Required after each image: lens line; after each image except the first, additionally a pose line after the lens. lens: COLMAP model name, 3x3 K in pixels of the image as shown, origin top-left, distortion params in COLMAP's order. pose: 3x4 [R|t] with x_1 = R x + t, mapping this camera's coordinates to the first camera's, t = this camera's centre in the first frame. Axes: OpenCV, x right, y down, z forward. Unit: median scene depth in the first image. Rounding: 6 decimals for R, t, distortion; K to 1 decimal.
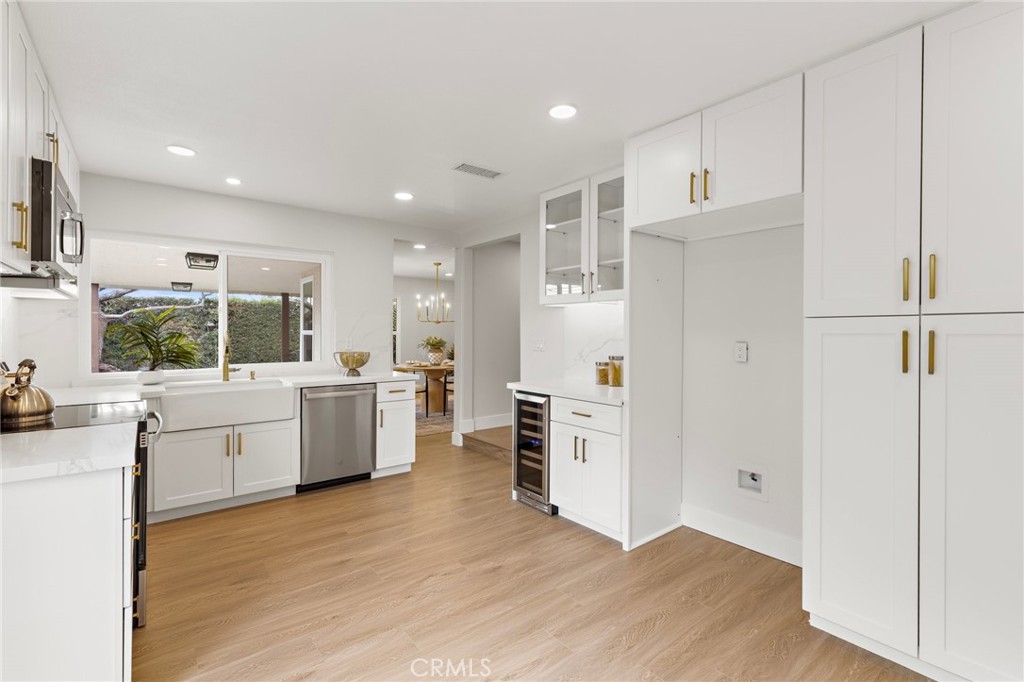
lens RADIAL K [[458.8, 0, 508.6], [0, 458.8, 336.3], [0, 0, 1]] dist [0.002802, 0.000684]
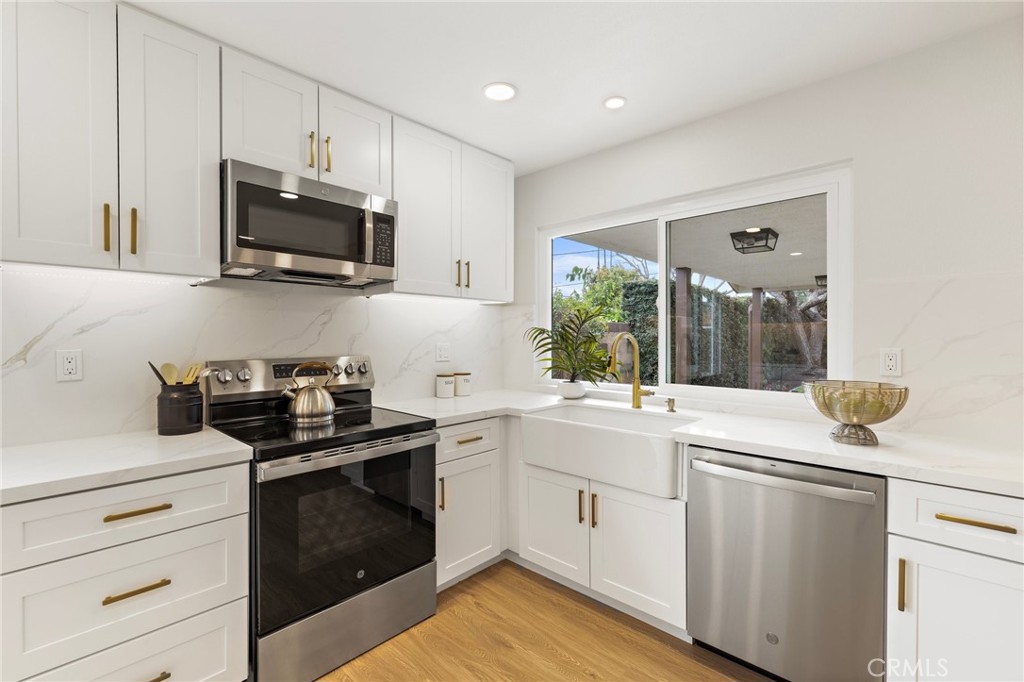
lens RADIAL K [[455.7, 0, 512.0], [0, 455.7, 341.0], [0, 0, 1]] dist [0.002868, -0.000227]
pose [[0.145182, 0.008021, -0.989372, 0.019450], [-0.006690, 0.999952, 0.007125, -0.004479], [0.989382, 0.005584, 0.145229, 0.710504]]
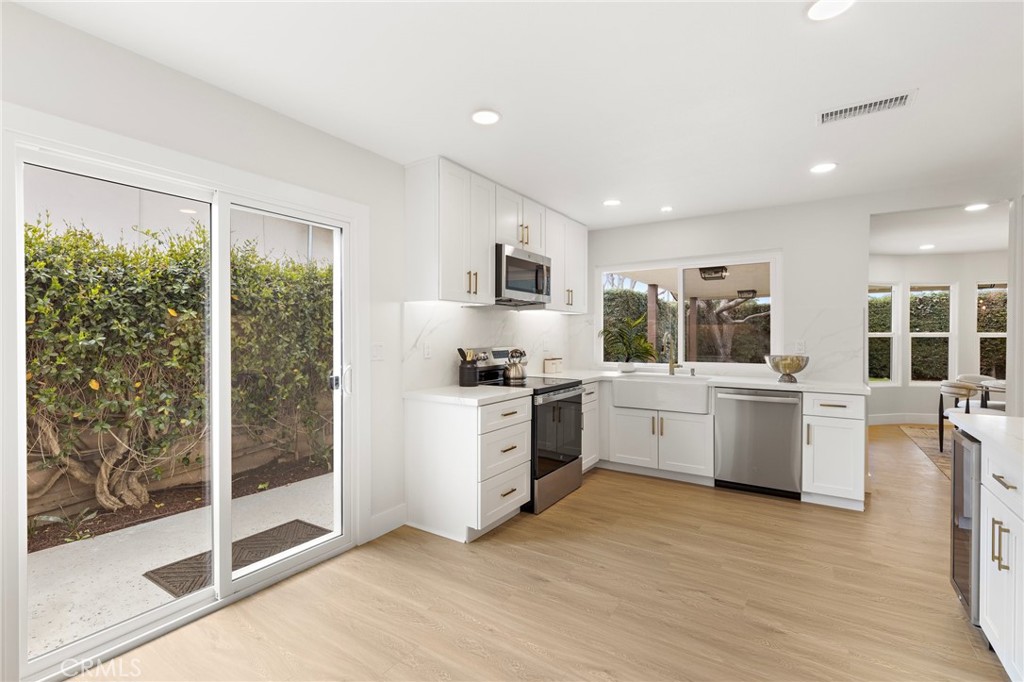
lens RADIAL K [[463.4, 0, 512.0], [0, 463.4, 341.0], [0, 0, 1]] dist [0.004713, 0.000181]
pose [[0.315974, 0.009834, -0.948717, 0.399474], [-0.004978, 0.999950, 0.008707, 0.000023], [0.948755, 0.001971, 0.316007, 0.214286]]
